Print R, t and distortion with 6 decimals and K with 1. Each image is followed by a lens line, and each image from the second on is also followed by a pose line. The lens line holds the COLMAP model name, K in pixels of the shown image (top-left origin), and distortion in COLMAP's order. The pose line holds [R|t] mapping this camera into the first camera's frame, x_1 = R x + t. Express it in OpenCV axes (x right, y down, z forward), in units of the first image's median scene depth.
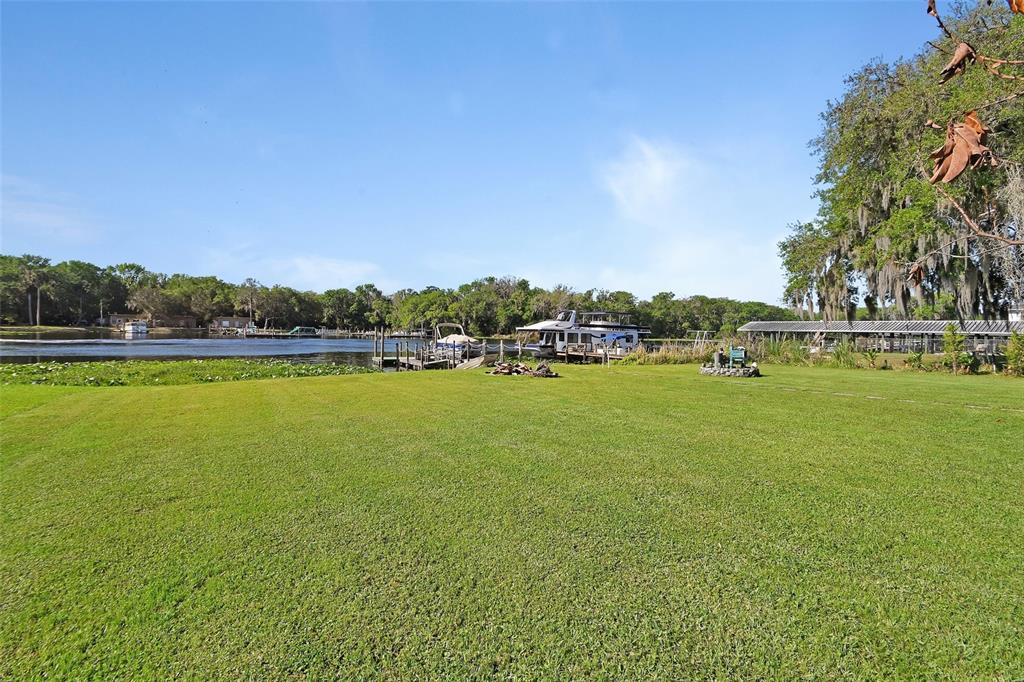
lens RADIAL K [[494.0, 0, 509.0], [0, 494.0, 337.8], [0, 0, 1]] dist [0.035437, -0.000054]
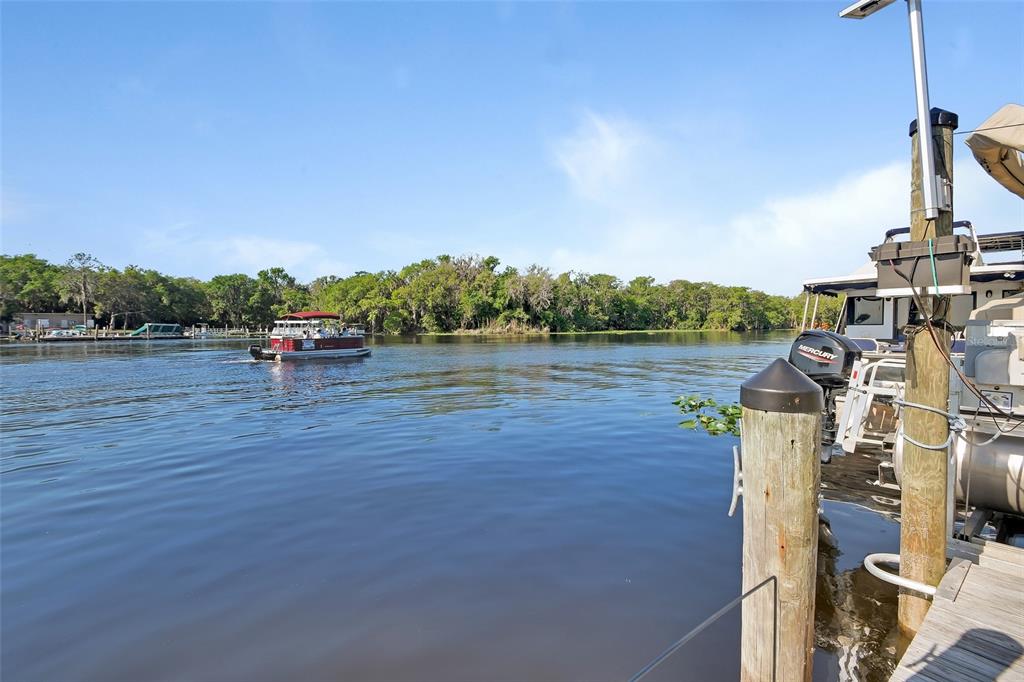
lens RADIAL K [[494.0, 0, 515.7], [0, 494.0, 338.5], [0, 0, 1]] dist [0.035437, -0.000054]
pose [[0.986751, -0.027052, 0.159969, -0.054675], [0.025774, 0.999617, 0.010057, 0.001288], [-0.160180, -0.005801, 0.987071, 0.222988]]
